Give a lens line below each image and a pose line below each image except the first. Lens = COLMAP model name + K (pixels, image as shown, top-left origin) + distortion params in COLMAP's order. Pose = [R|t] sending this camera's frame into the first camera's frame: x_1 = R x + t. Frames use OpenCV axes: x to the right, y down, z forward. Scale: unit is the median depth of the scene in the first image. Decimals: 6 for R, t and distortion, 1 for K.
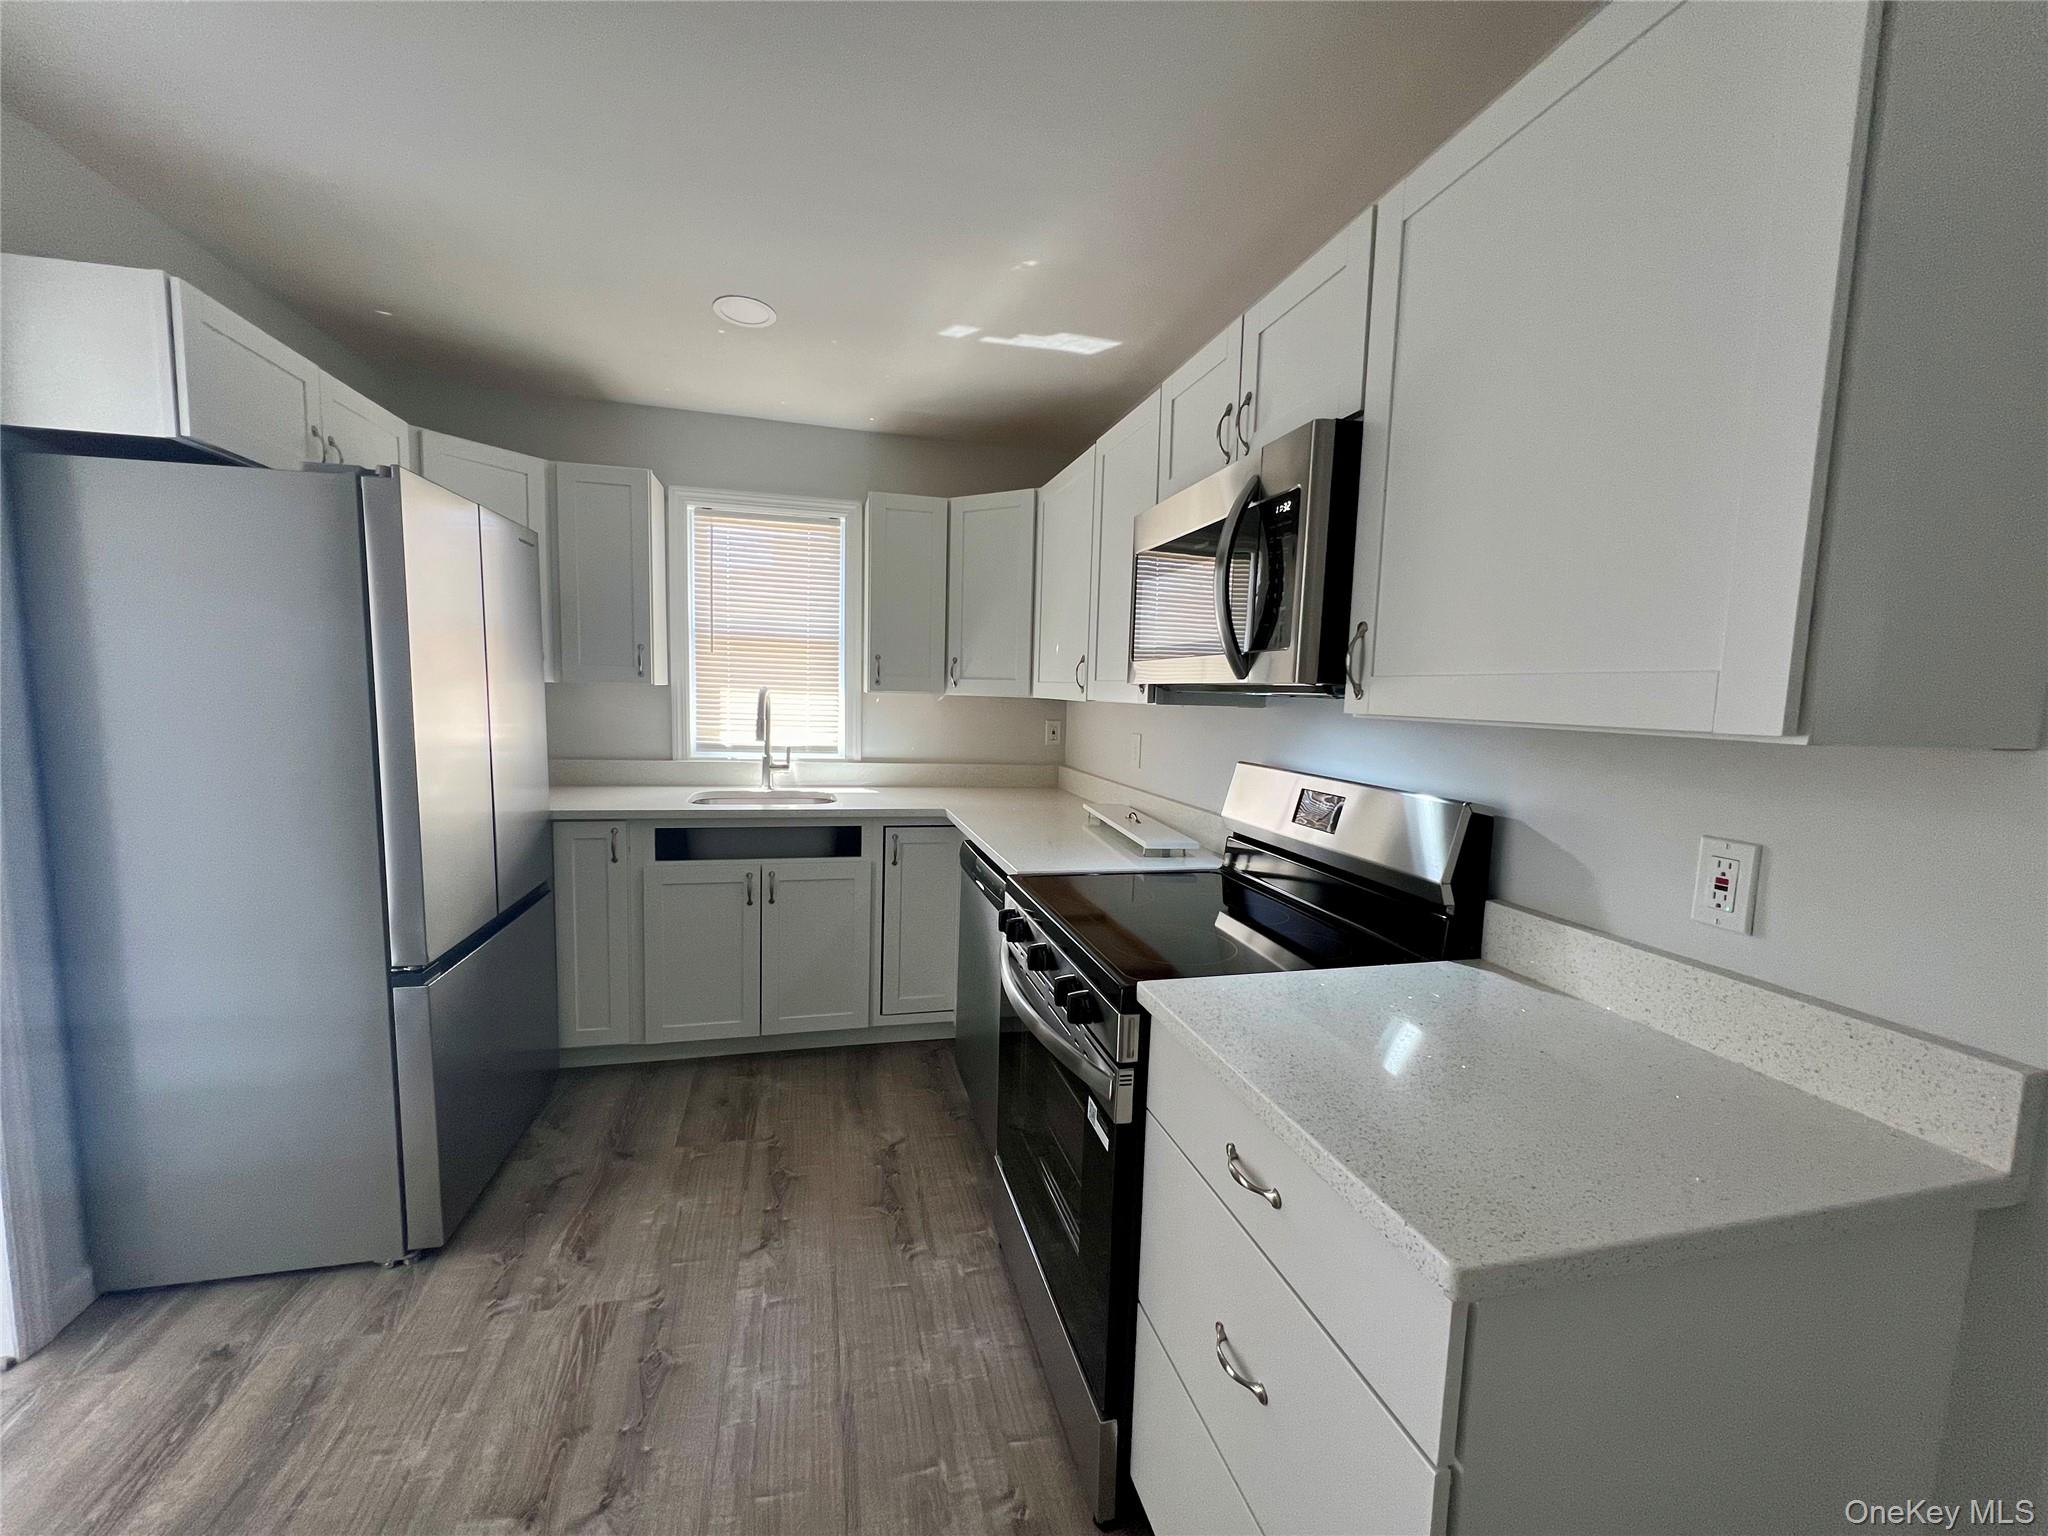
lens RADIAL K [[819.0, 0, 1017.4], [0, 819.0, 771.5], [0, 0, 1]] dist [0.000461, -0.000146]
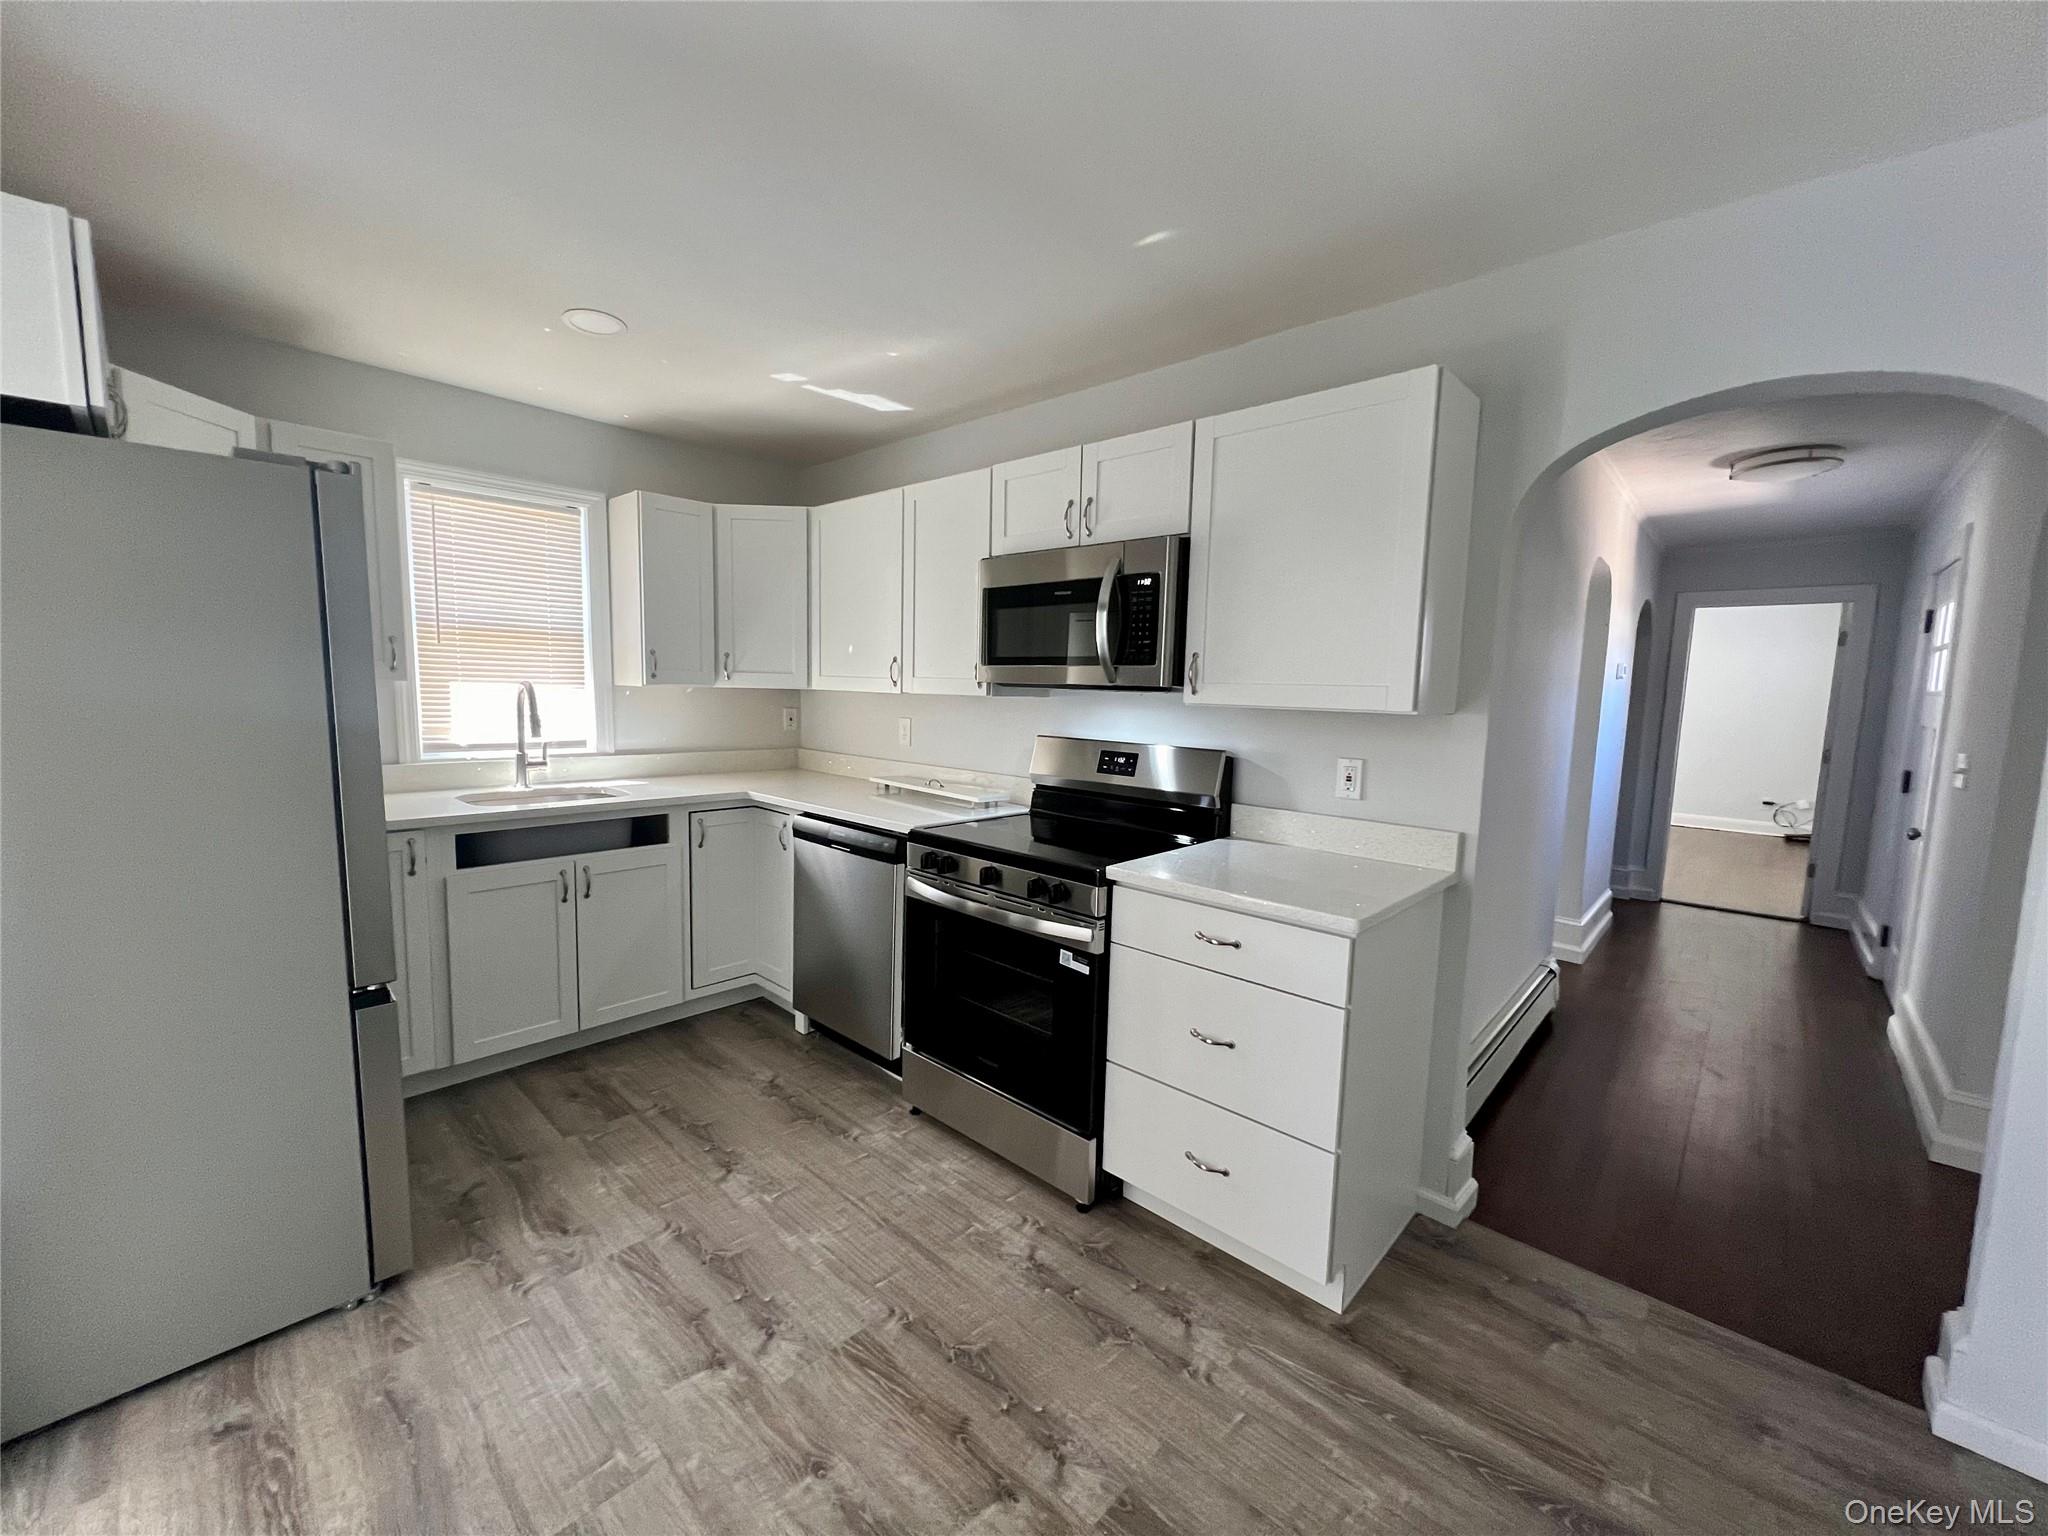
lens RADIAL K [[819.0, 0, 1017.4], [0, 819.0, 771.5], [0, 0, 1]] dist [0.000461, -0.000146]
pose [[0.843667, -0.066775, 0.532698, -0.396819], [0.053802, 0.997756, 0.039861, -0.005911], [-0.534165, -0.004969, 0.845366, -0.140245]]
